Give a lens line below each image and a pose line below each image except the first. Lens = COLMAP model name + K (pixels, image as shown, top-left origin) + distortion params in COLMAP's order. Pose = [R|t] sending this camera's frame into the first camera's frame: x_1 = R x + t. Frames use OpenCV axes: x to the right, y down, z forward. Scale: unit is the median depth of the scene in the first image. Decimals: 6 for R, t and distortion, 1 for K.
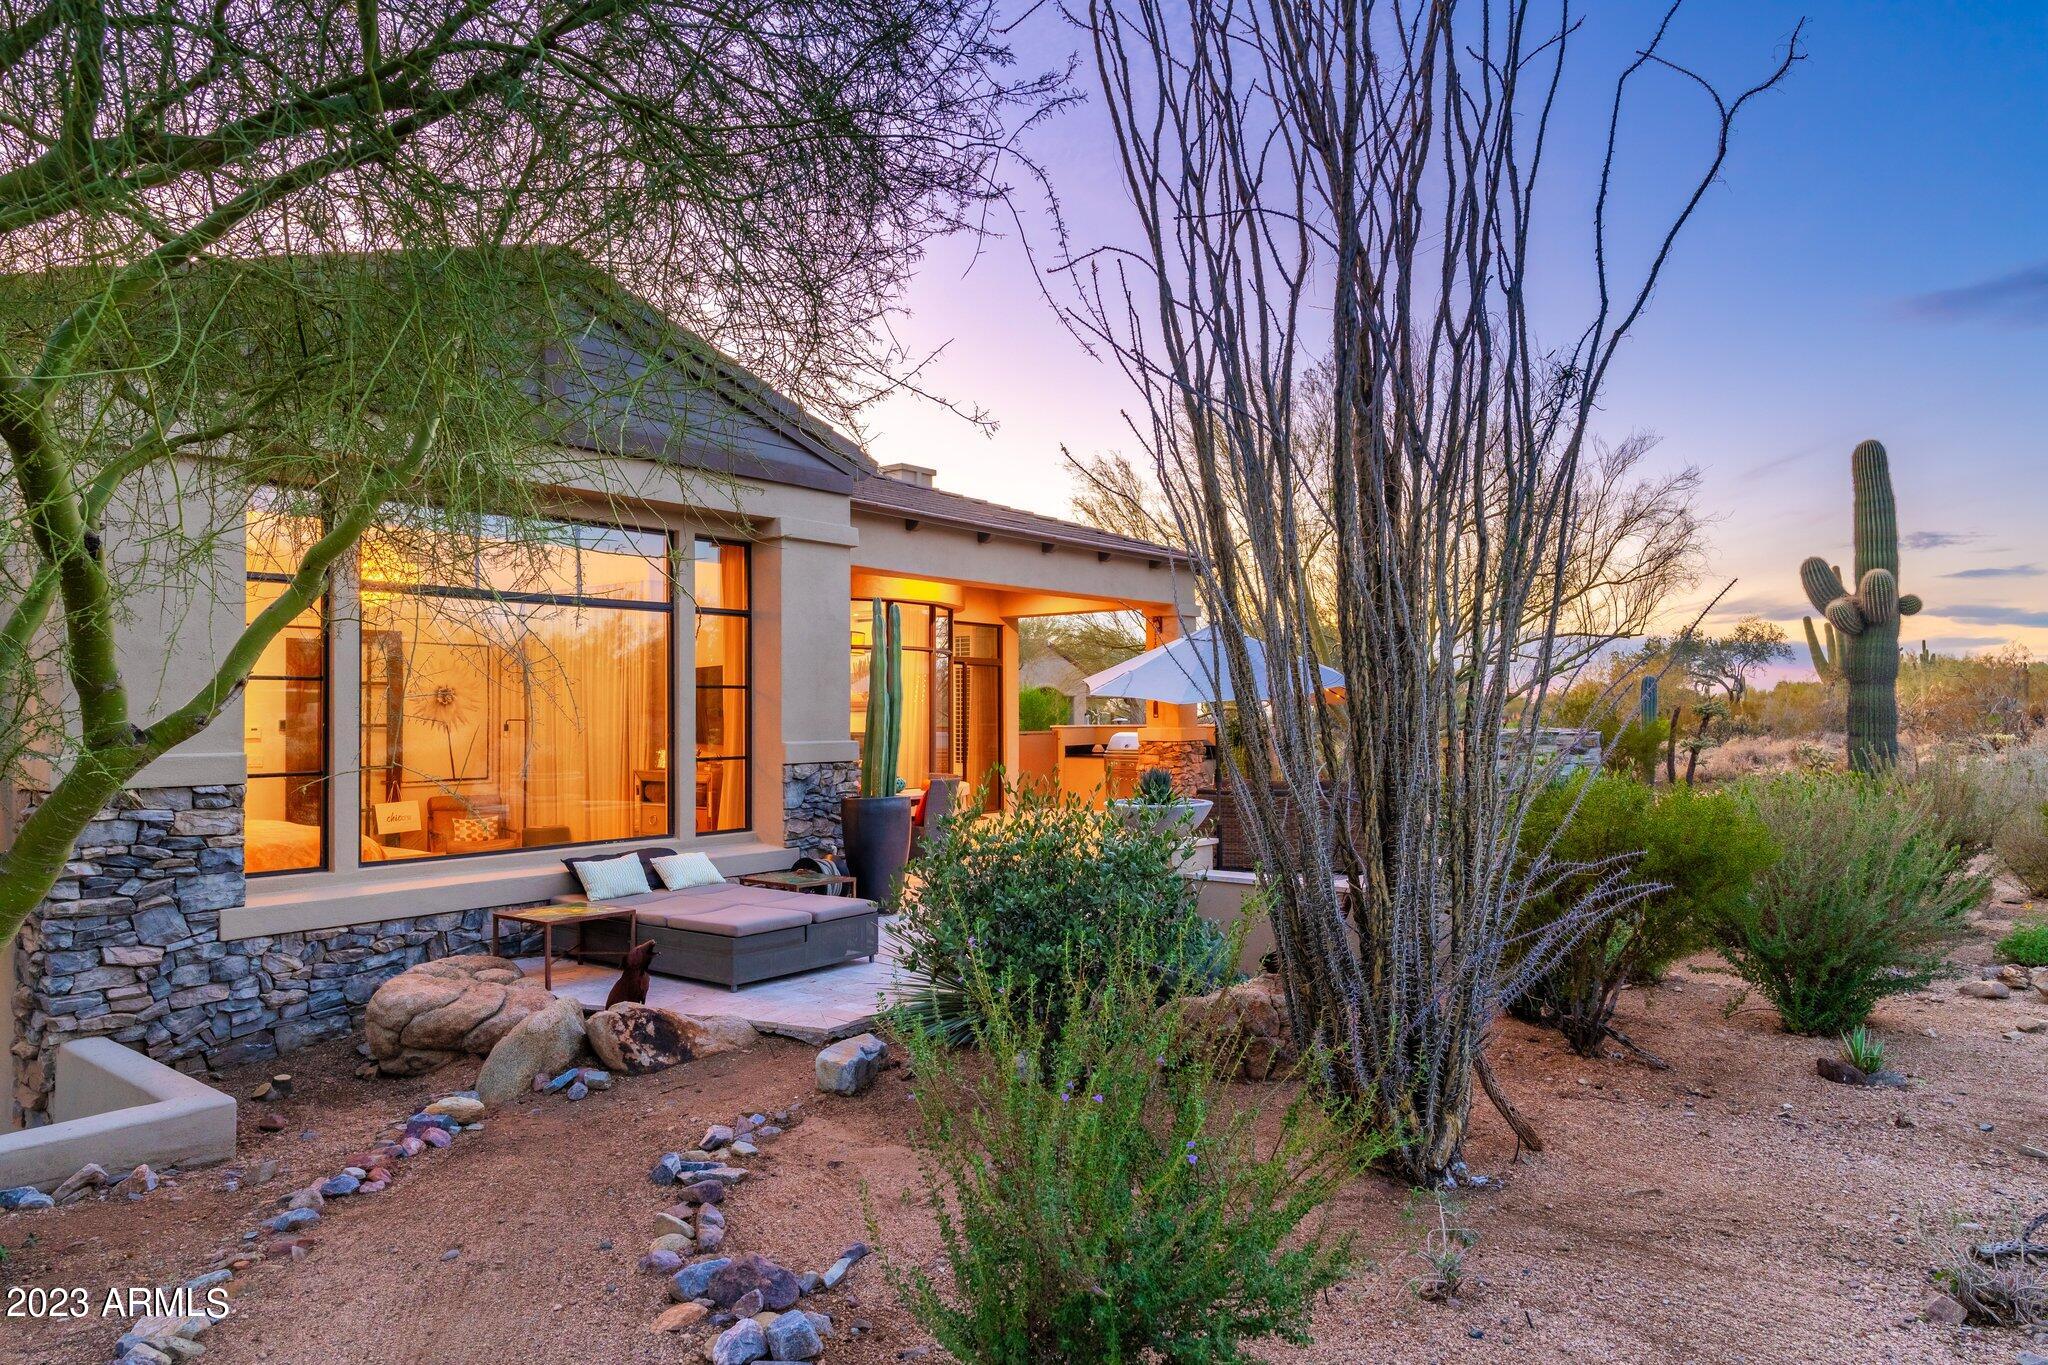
lens RADIAL K [[1303.7, 0, 1024.0], [0, 1303.7, 682.5], [0, 0, 1]] dist [0.000805, 0.000237]
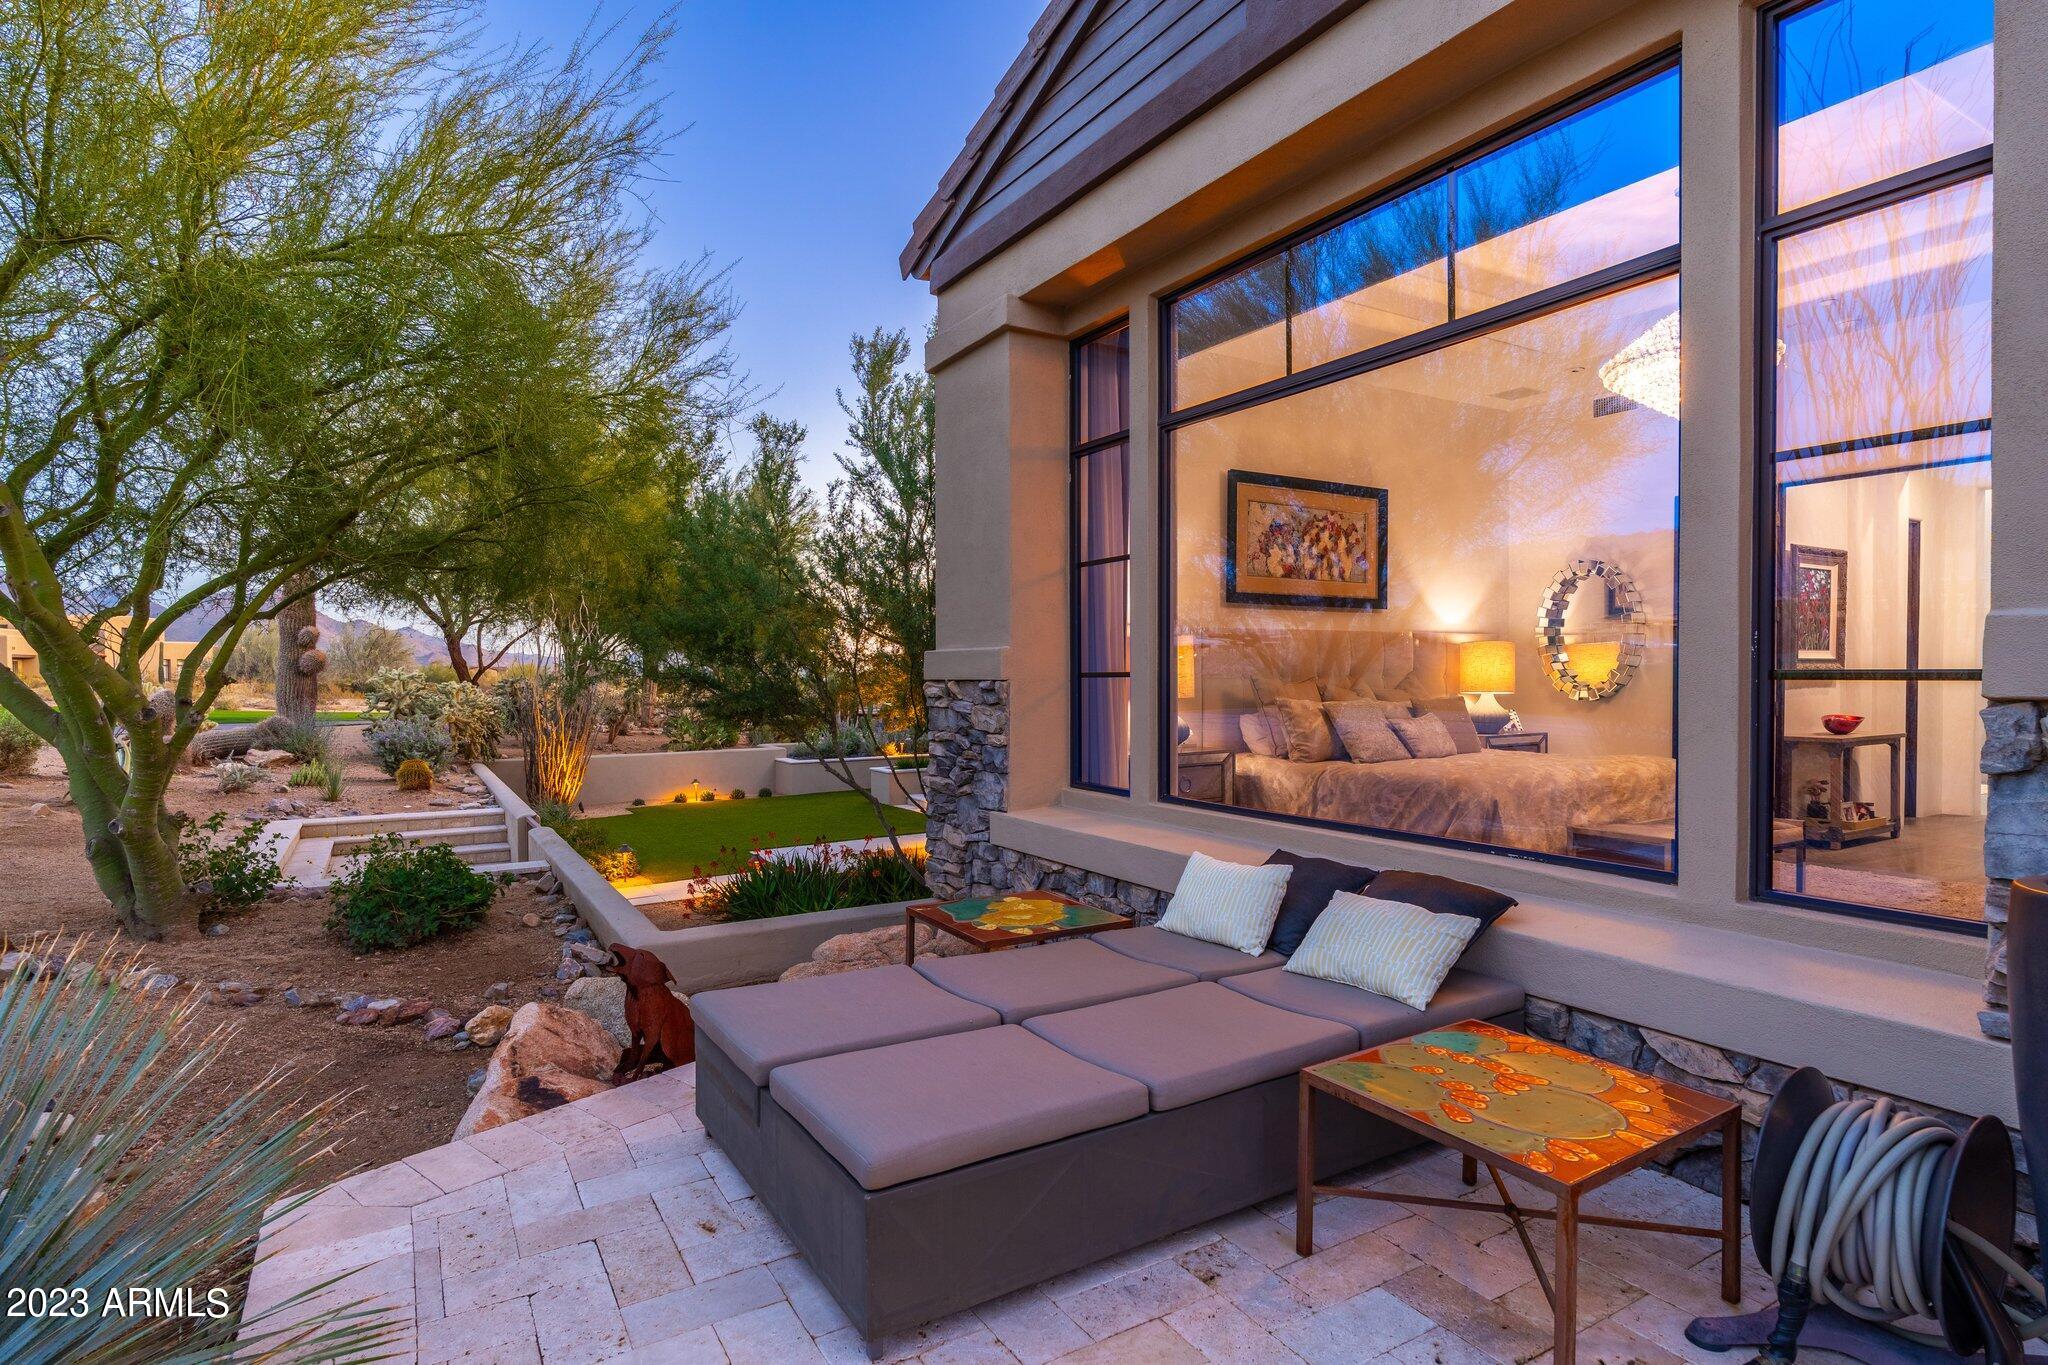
lens RADIAL K [[1073.8, 0, 1024.0], [0, 1073.8, 682.5], [0, 0, 1]] dist [0.001921, 0.000035]
pose [[-0.363884, 0.013866, -0.931341, 0.102177], [0.031652, 0.999496, 0.002514, 0.079454], [0.930906, -0.028564, -0.364139, 1.308389]]
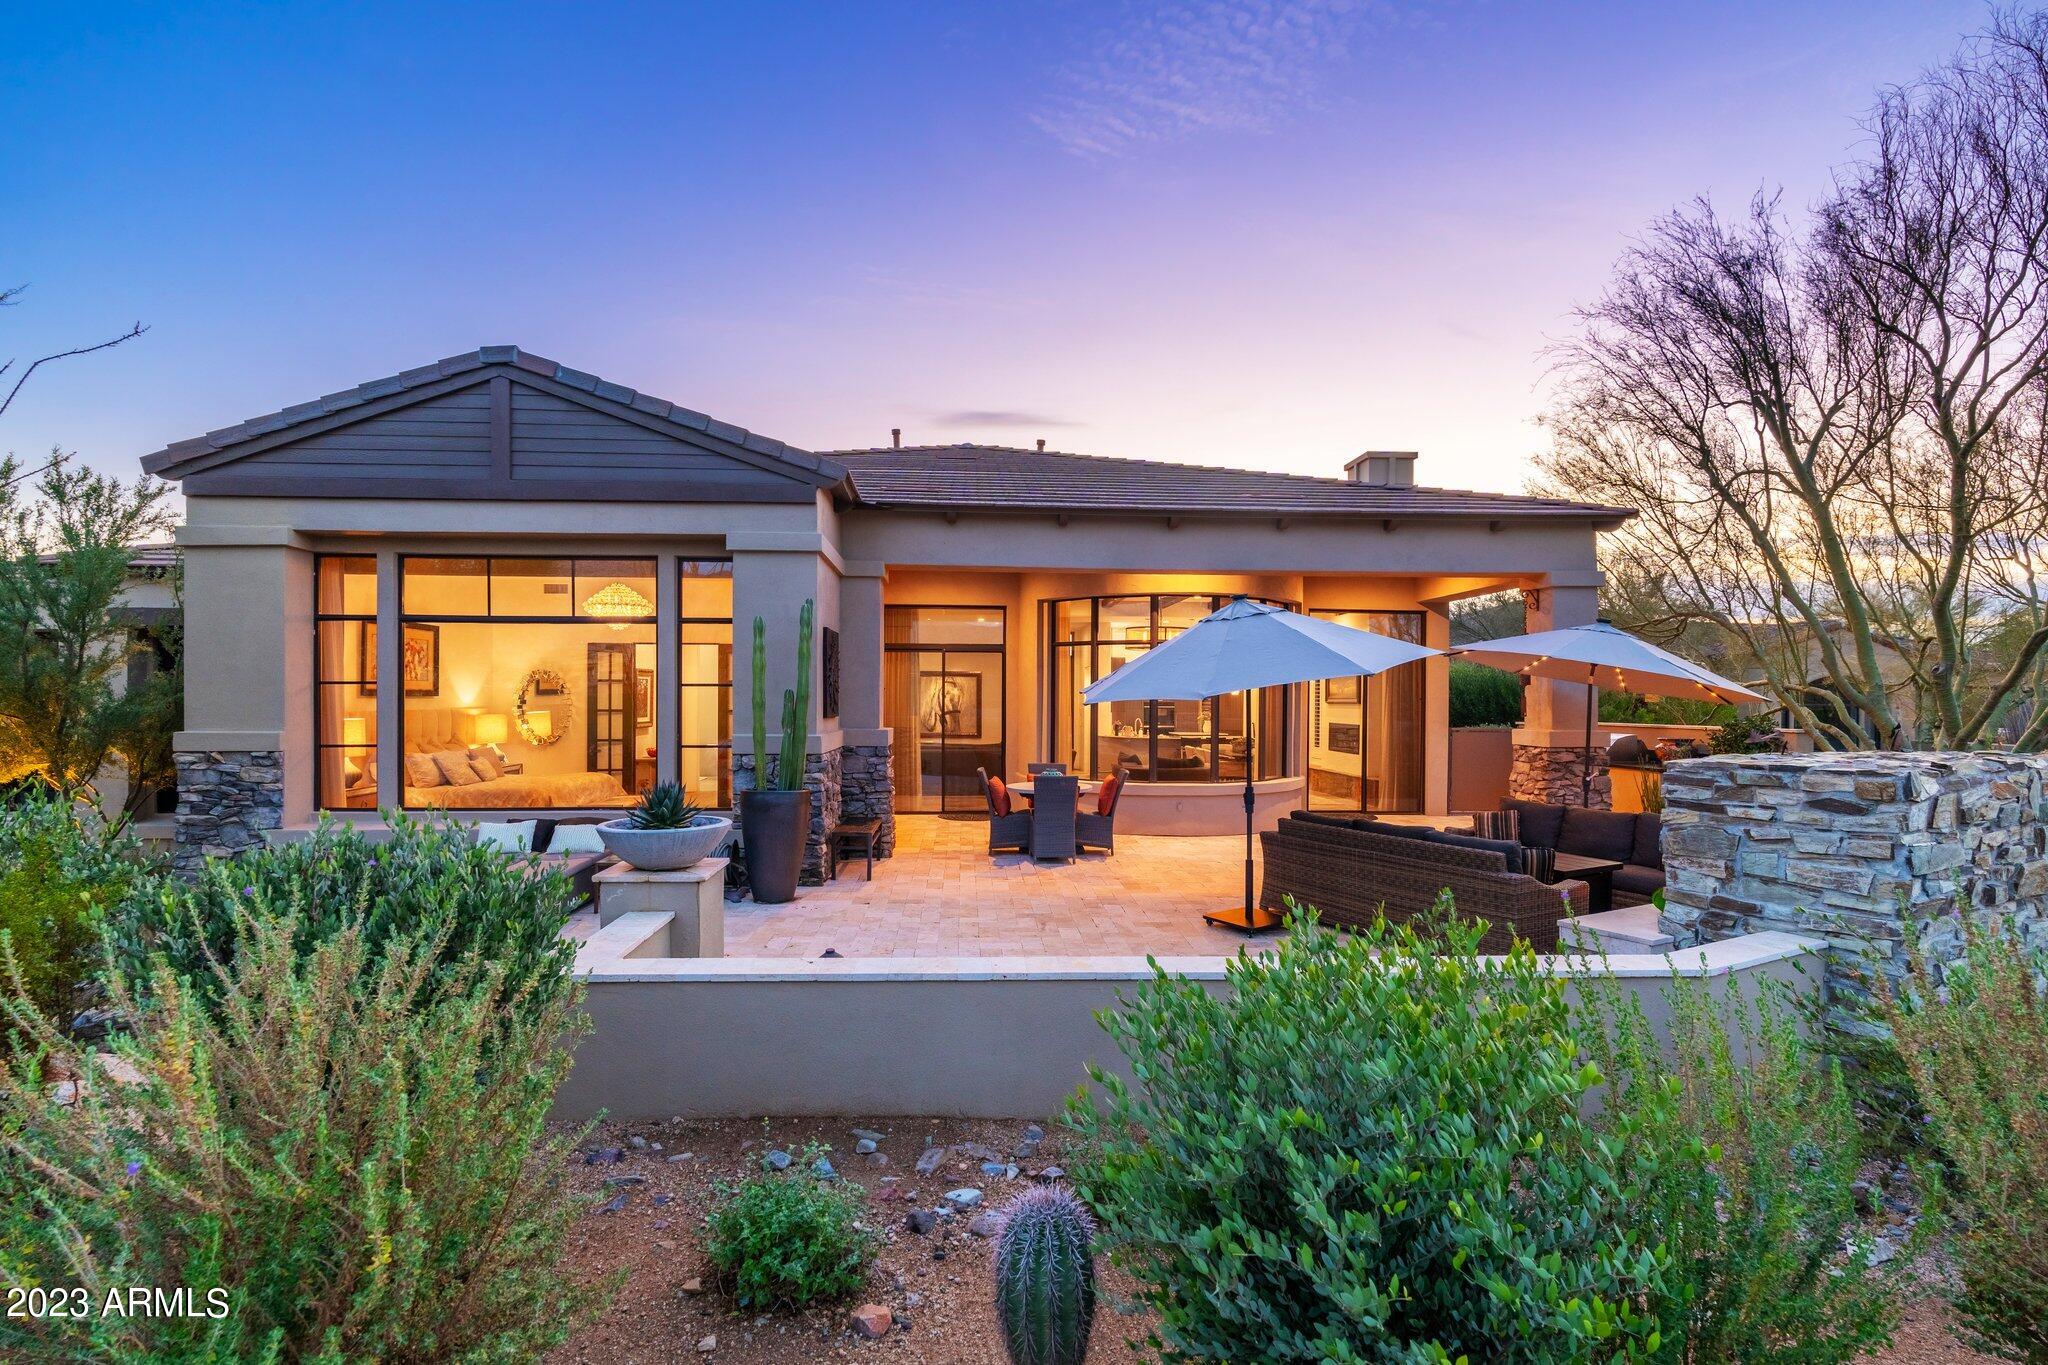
lens RADIAL K [[975.3, 0, 1024.0], [0, 975.3, 682.5], [0, 0, 1]] dist [-0.000626, -0.000204]
pose [[0.650049, -0.003316, -0.759885, 0.895329], [0.012768, 0.999897, 0.006558, -0.001764], [0.759785, -0.013965, 0.650025, 0.931420]]
